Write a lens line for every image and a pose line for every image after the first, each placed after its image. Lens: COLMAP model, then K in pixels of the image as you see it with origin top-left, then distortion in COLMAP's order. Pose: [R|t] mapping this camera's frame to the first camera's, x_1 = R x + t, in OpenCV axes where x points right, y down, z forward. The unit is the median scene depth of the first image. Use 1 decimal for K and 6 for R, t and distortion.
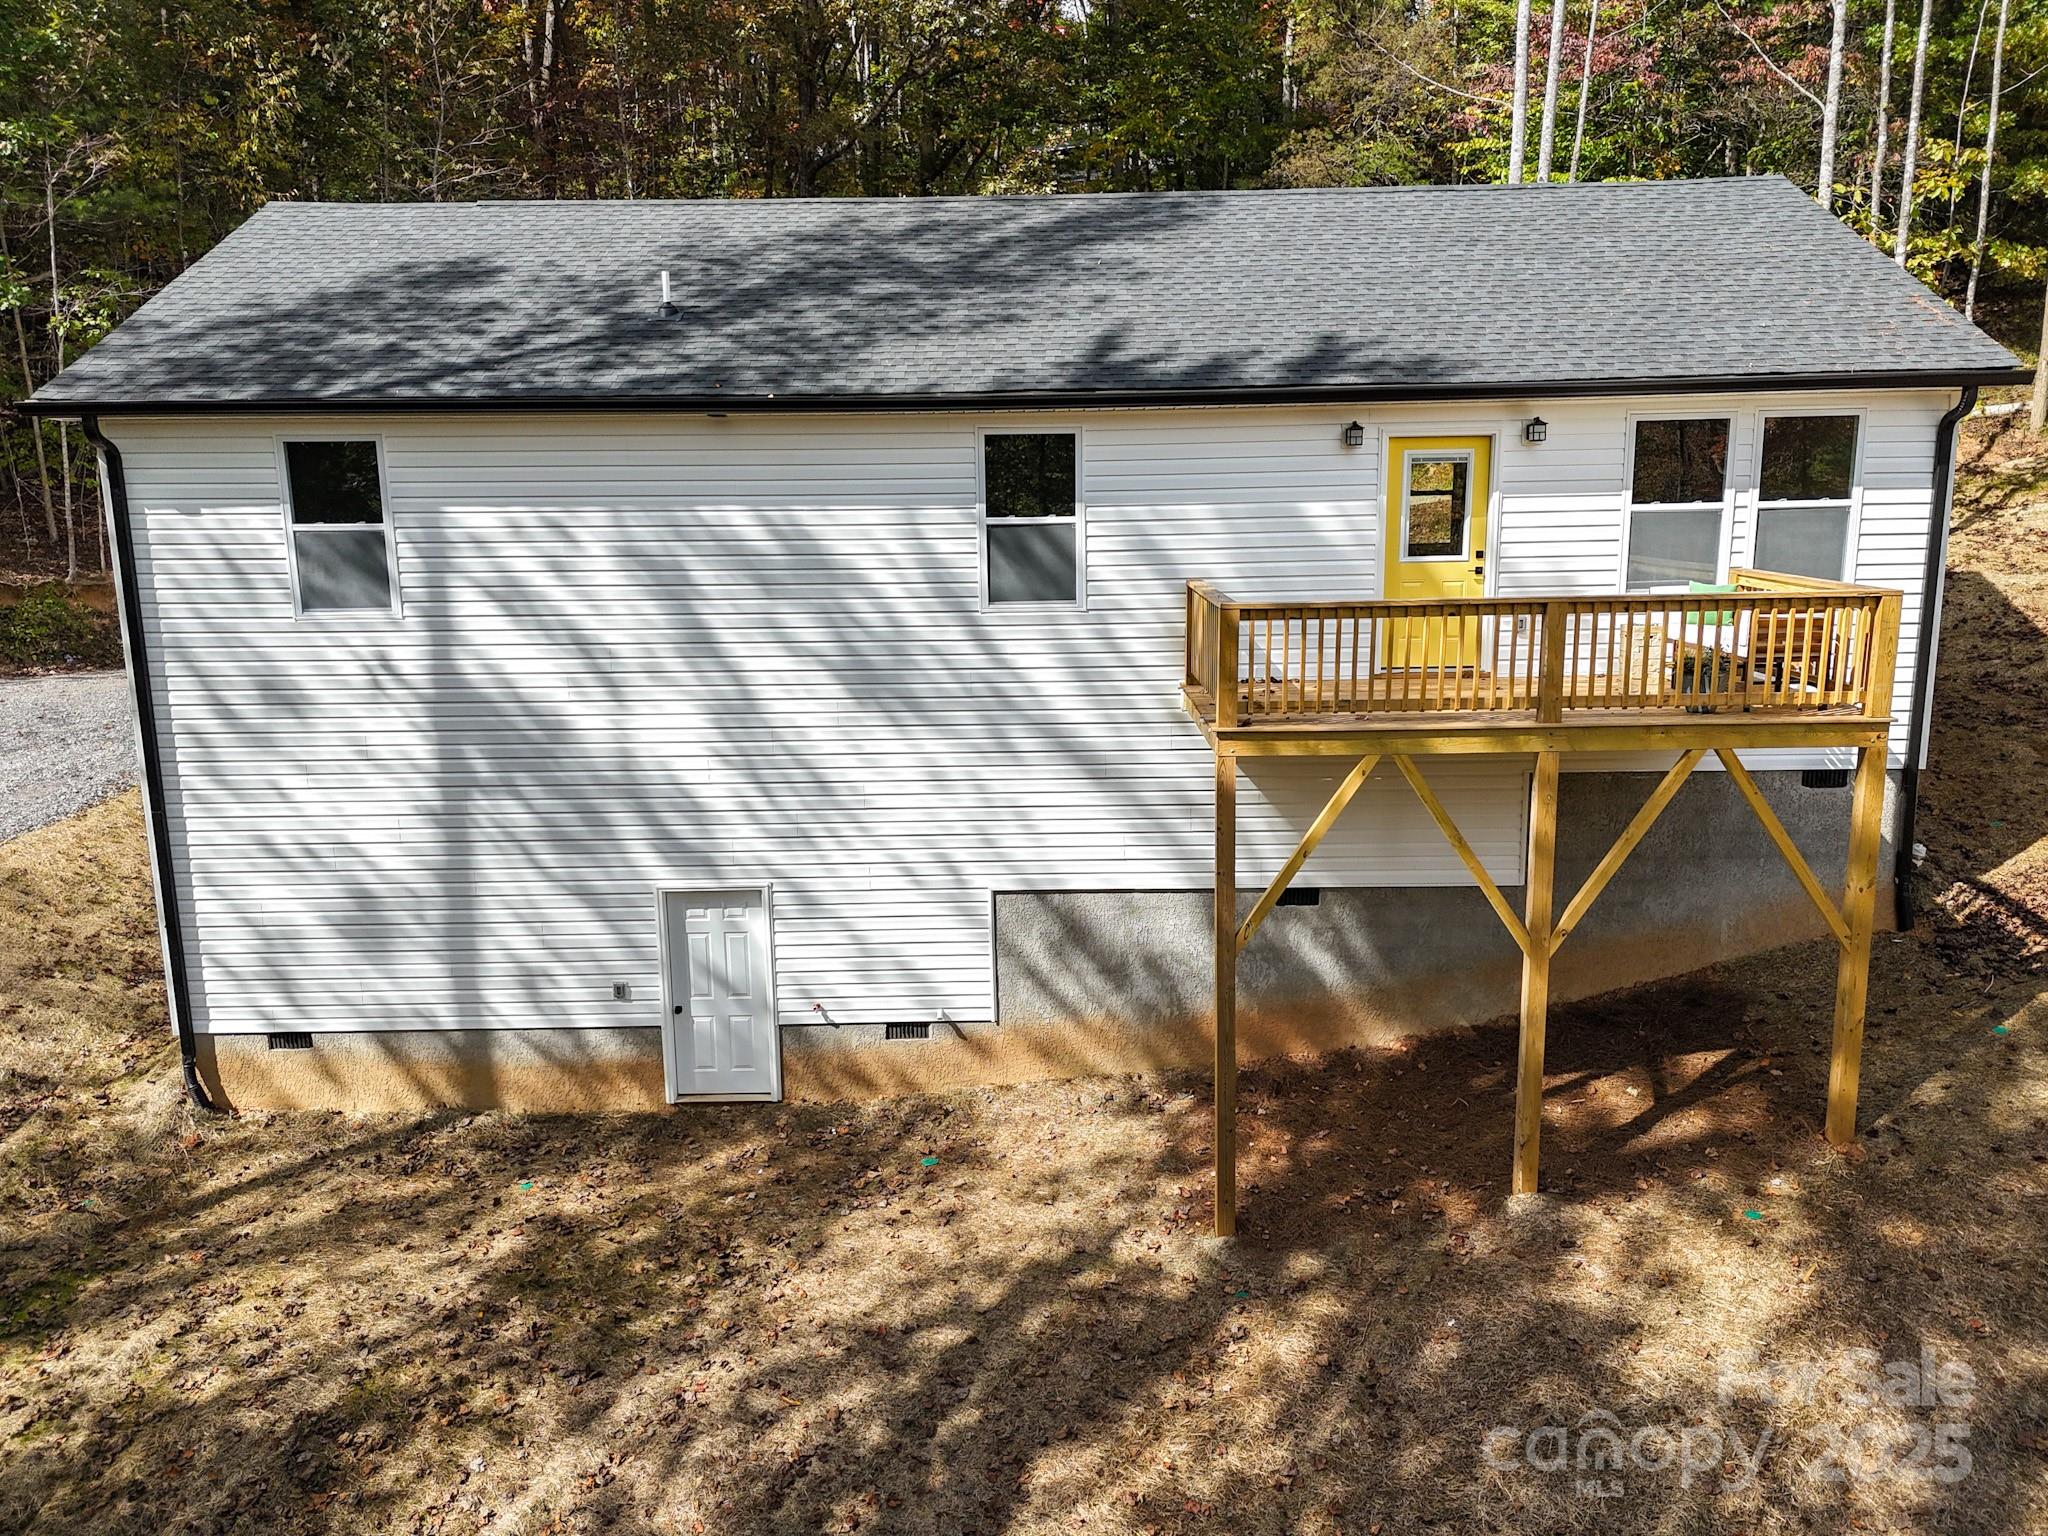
lens RADIAL K [[1524.9, 0, 982.5], [0, 1524.9, 759.3], [0, 0, 1]] dist [0.069742, -0.136387]
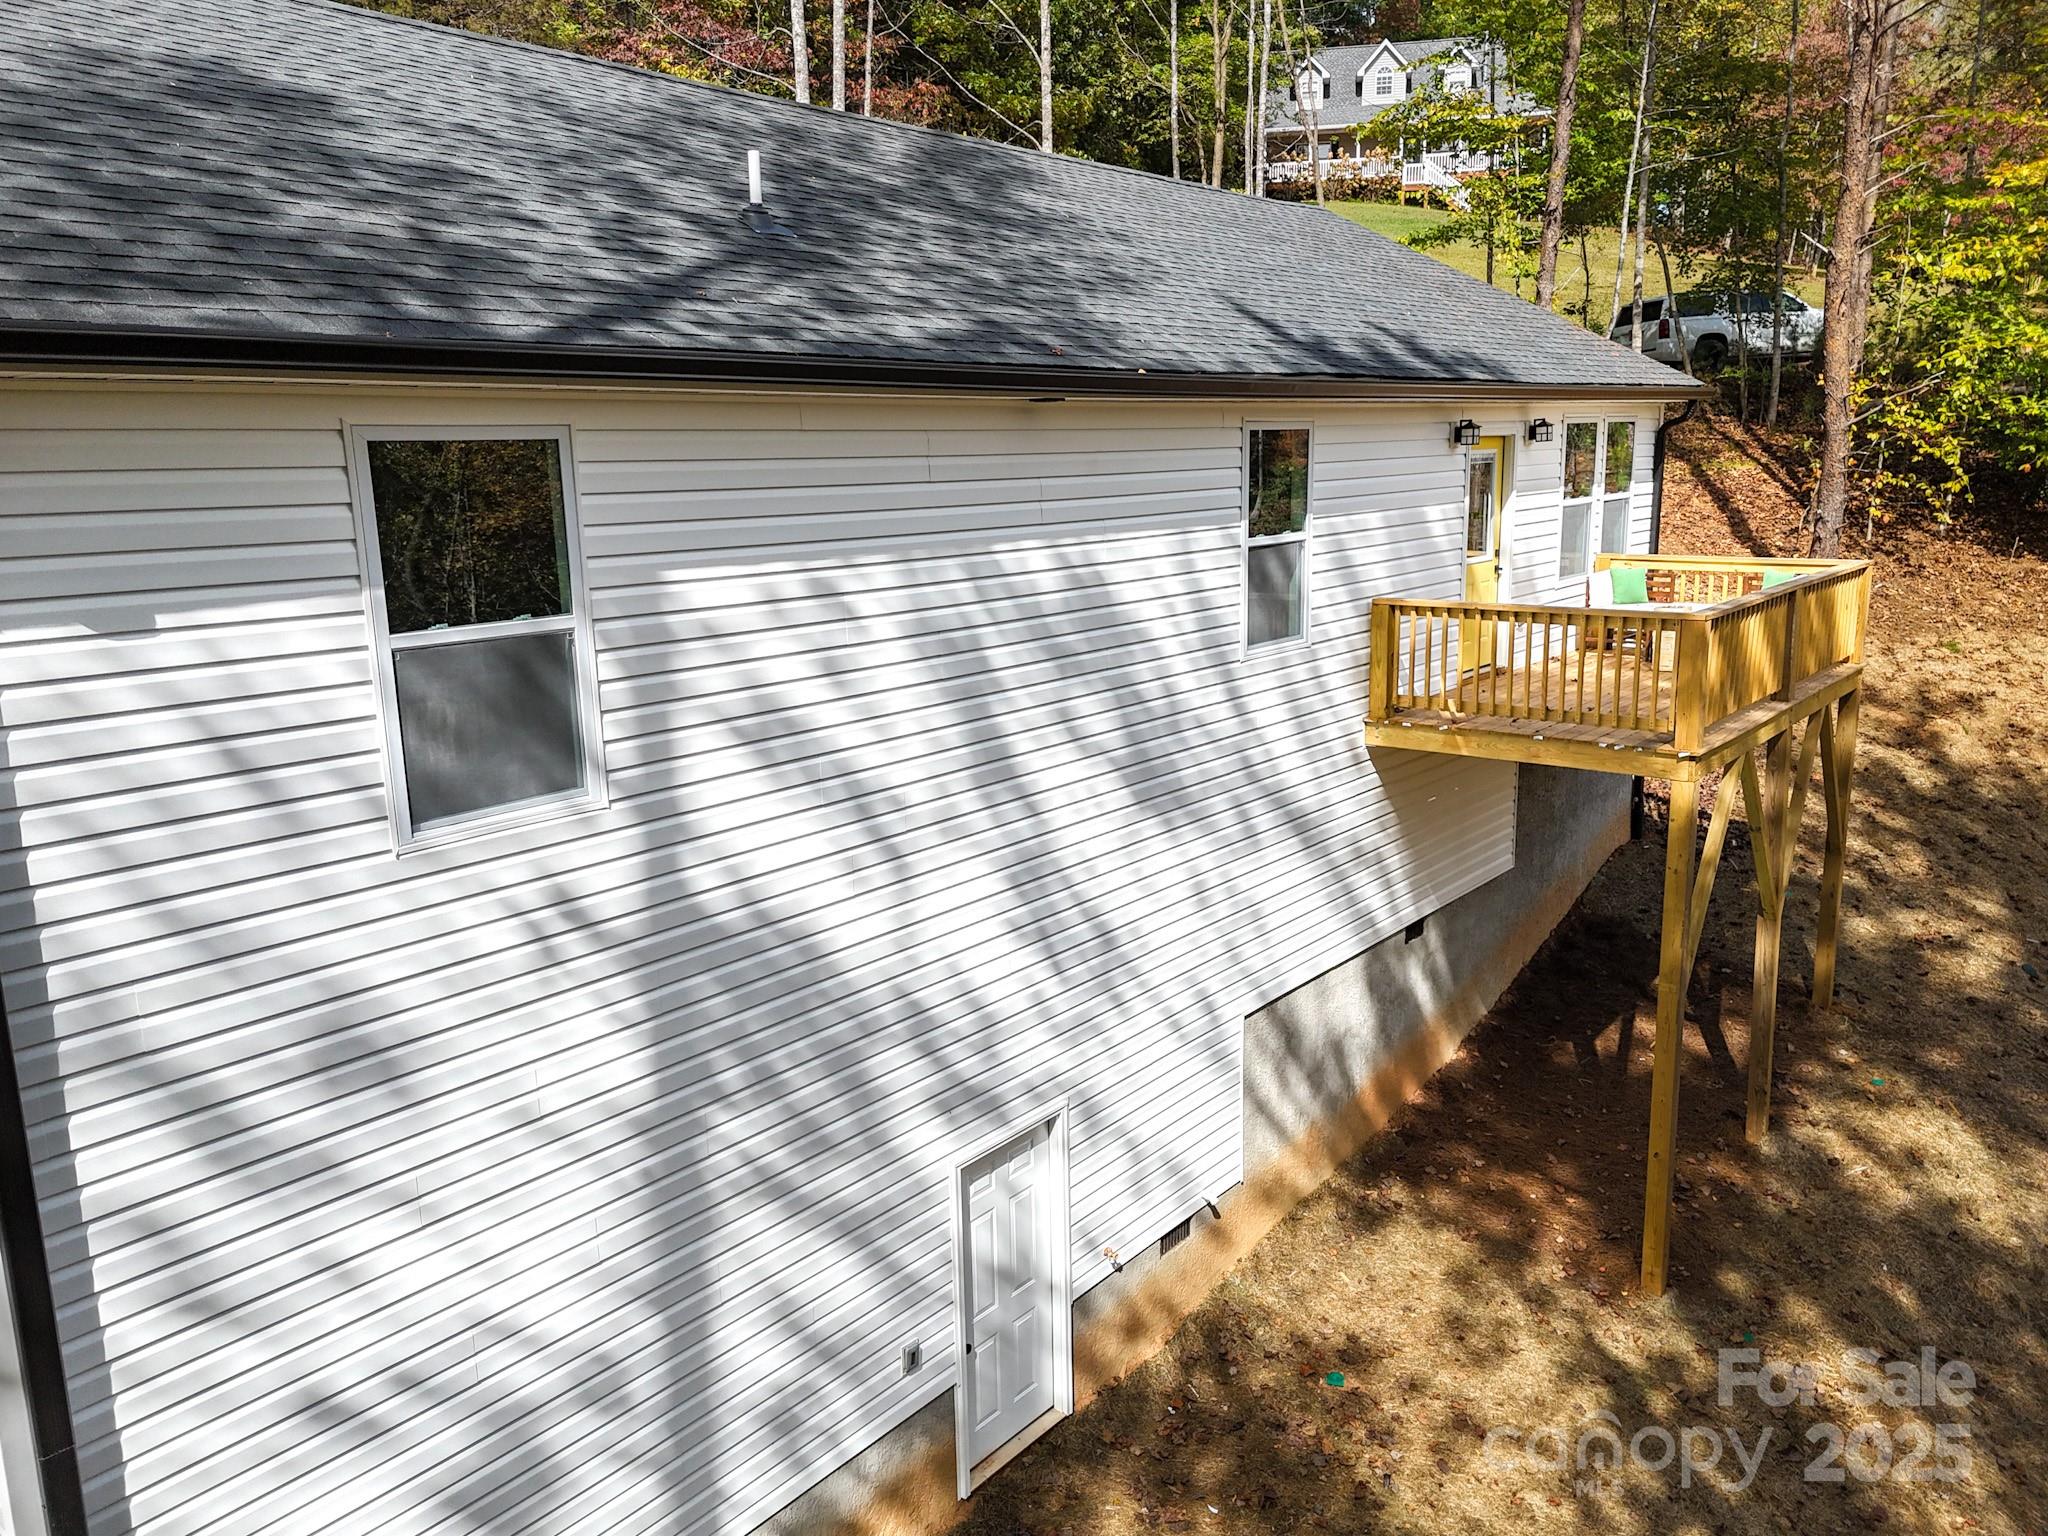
lens RADIAL K [[1521.9, 0, 1024.0], [0, 1521.9, 768.0], [0, 0, 1]] dist [0.064593, -0.061549]
pose [[0.631205, -0.161117, 0.758697, -0.660601], [0.169414, 0.983207, 0.067848, -0.115052], [-0.756888, 0.085708, 0.647901, 0.591460]]
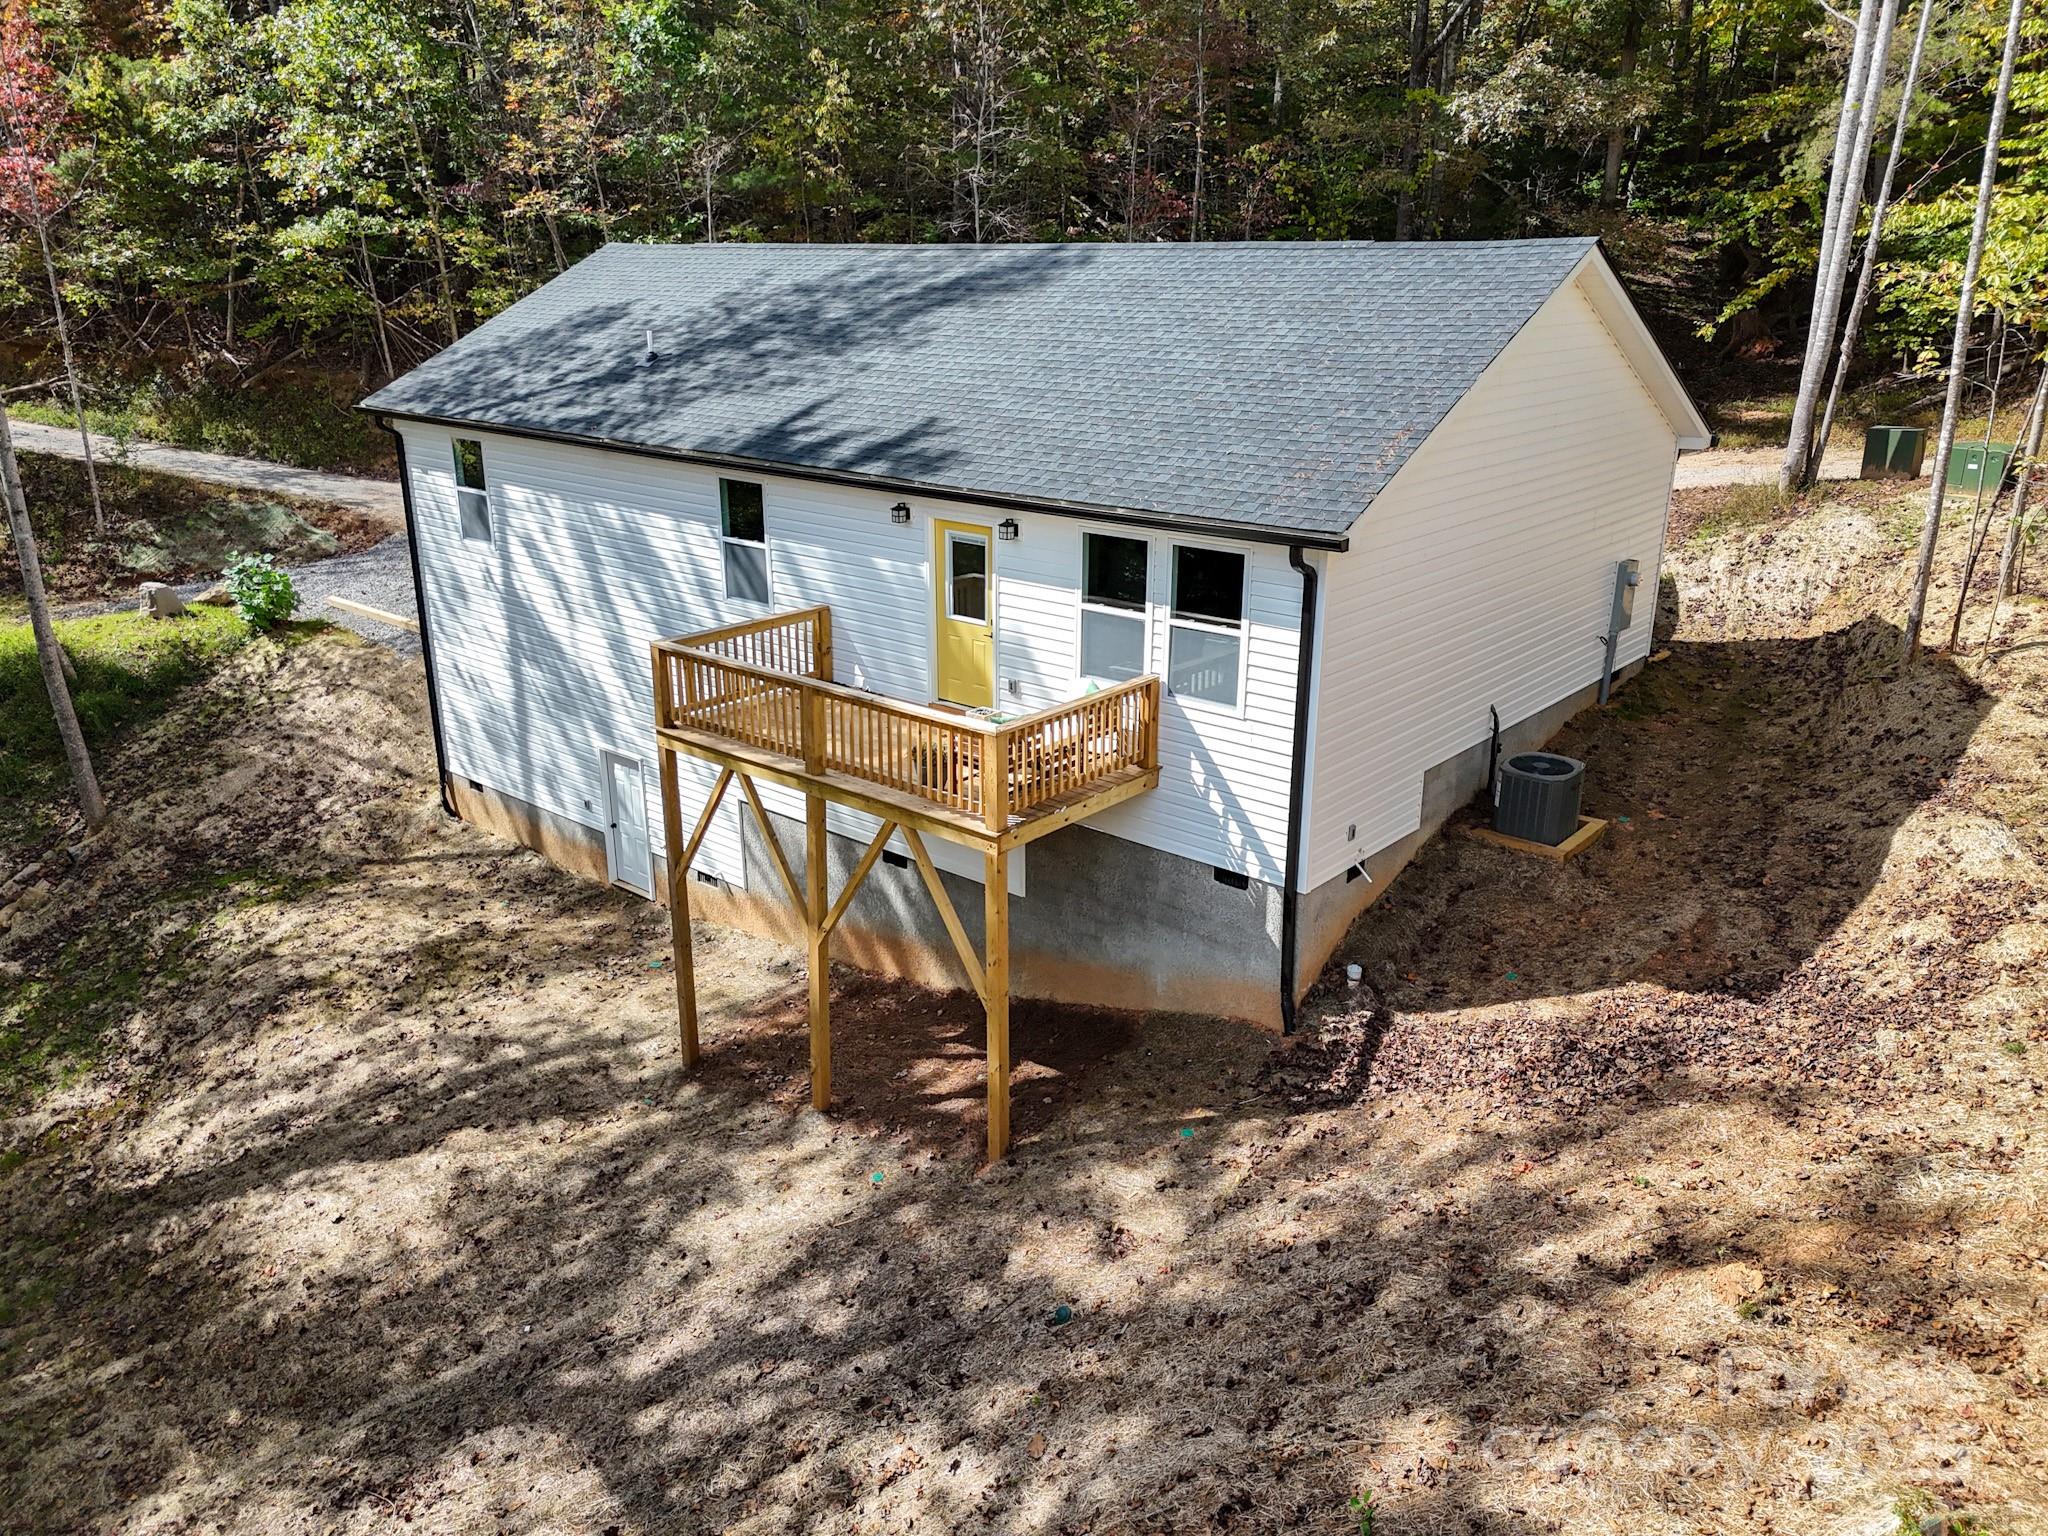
lens RADIAL K [[1521.9, 0, 1024.0], [0, 1521.9, 768.0], [0, 0, 1]] dist [0.064593, -0.061549]
pose [[0.769997, 0.224399, -0.597285, 1.087843], [-0.147480, 0.973359, 0.175564, -0.236357], [0.620769, -0.047096, 0.782578, 0.068320]]
